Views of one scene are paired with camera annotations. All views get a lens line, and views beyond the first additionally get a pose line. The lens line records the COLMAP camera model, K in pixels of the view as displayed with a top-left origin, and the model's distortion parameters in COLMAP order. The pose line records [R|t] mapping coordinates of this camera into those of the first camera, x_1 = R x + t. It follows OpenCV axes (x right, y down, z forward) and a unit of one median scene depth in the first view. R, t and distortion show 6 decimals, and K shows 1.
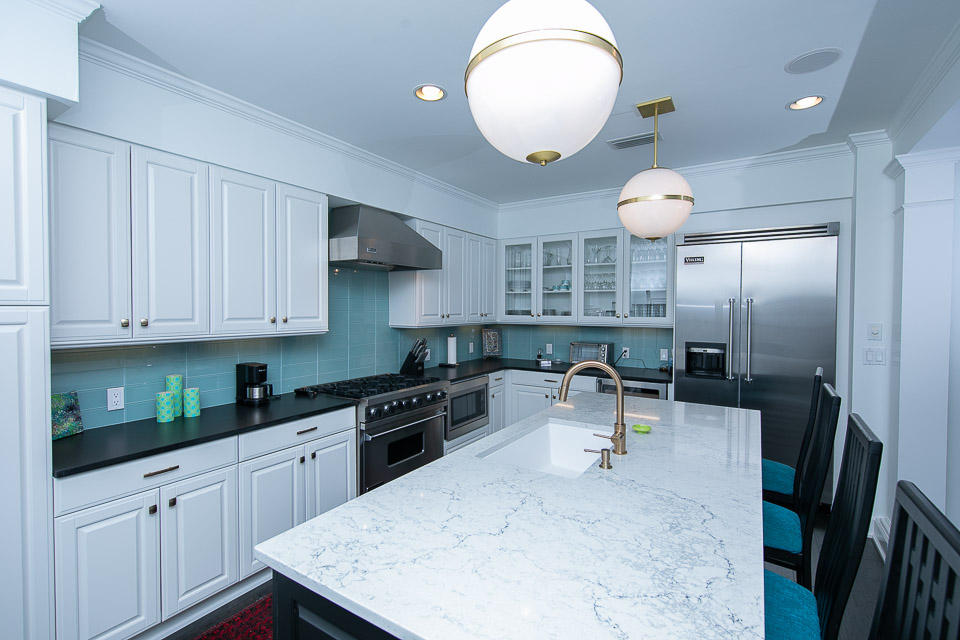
lens RADIAL K [[435.4, 0, 485.3], [0, 435.4, 316.5], [0, 0, 1]] dist [0.015390, -0.000315]
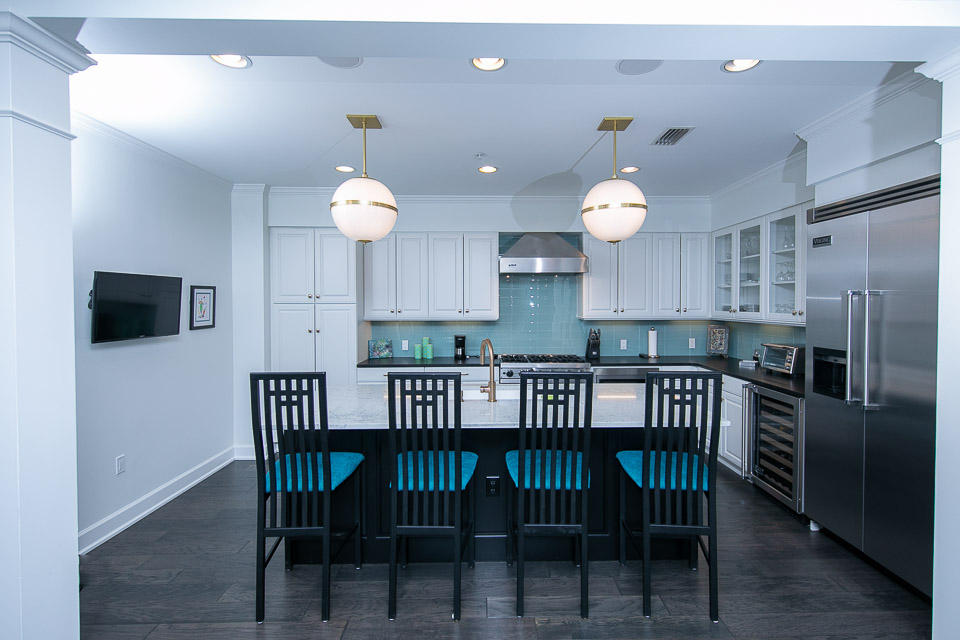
lens RADIAL K [[435.4, 0, 485.3], [0, 435.4, 316.5], [0, 0, 1]] dist [0.015390, -0.000315]
pose [[0.557714, 0.018800, -0.829820, 0.760948], [-0.012752, 0.999820, 0.014080, 0.002714], [0.829935, 0.002729, 0.557853, 0.064879]]
